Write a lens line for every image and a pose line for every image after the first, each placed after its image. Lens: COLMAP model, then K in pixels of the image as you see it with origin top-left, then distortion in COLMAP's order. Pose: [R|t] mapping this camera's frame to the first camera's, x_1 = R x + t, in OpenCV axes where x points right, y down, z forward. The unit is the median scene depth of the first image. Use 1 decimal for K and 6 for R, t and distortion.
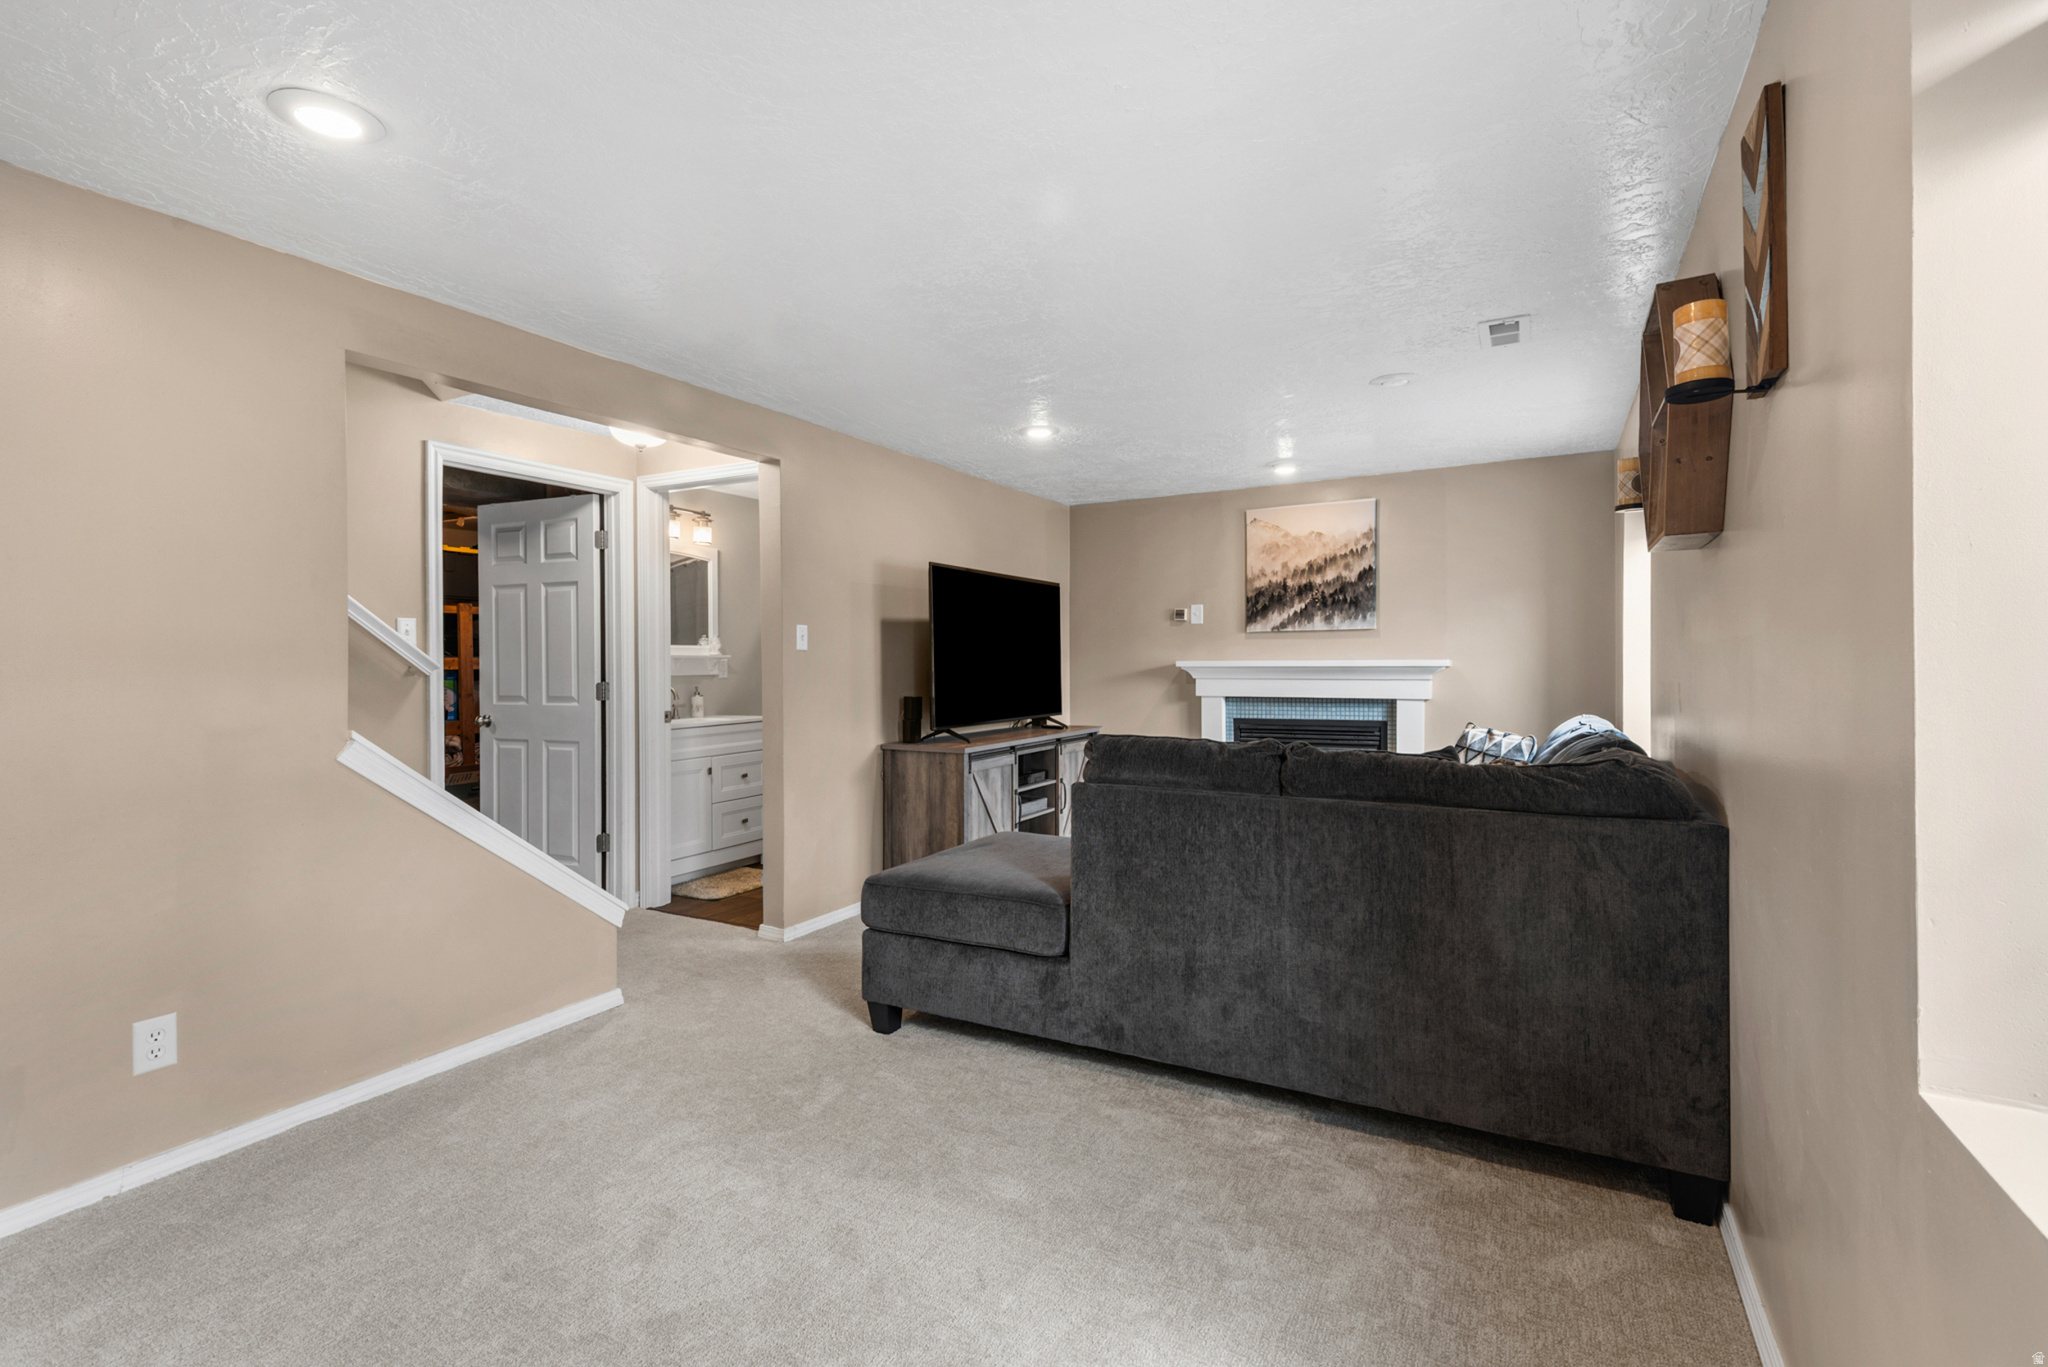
lens RADIAL K [[922.9, 0, 1027.5], [0, 922.9, 678.8], [0, 0, 1]] dist [0.020474, -0.006681]
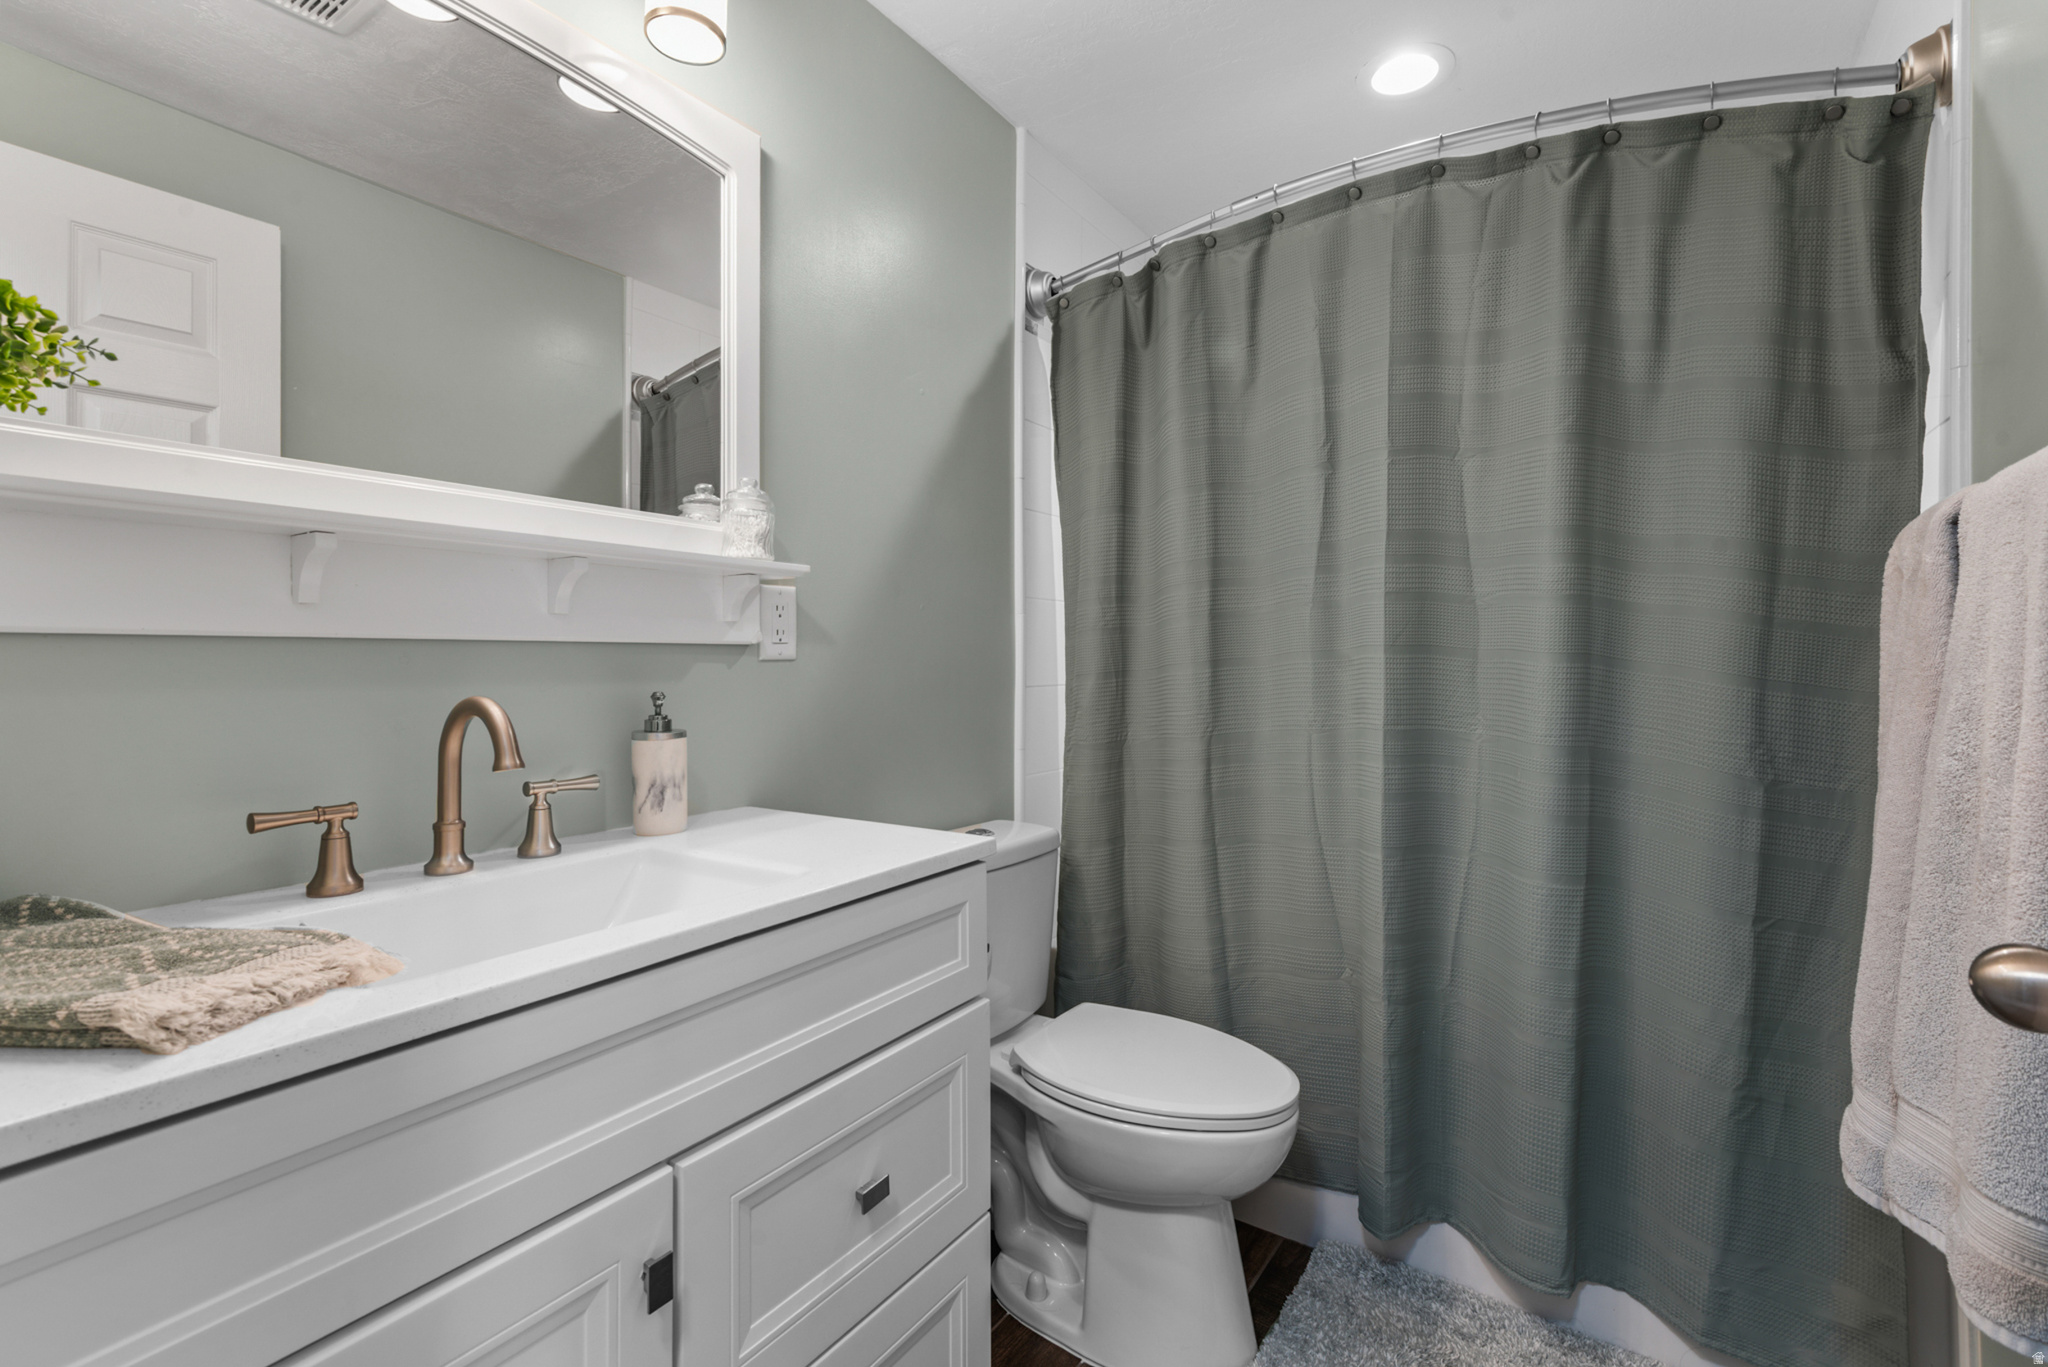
lens RADIAL K [[922.9, 0, 1022.2], [0, 922.9, 673.2], [0, 0, 1]] dist [0.020474, -0.006681]
pose [[0.995982, 0.008873, -0.089115, -0.245491], [-0.008531, 0.999955, 0.004218, 0.001724], [0.089148, -0.003441, 0.996012, 0.769175]]
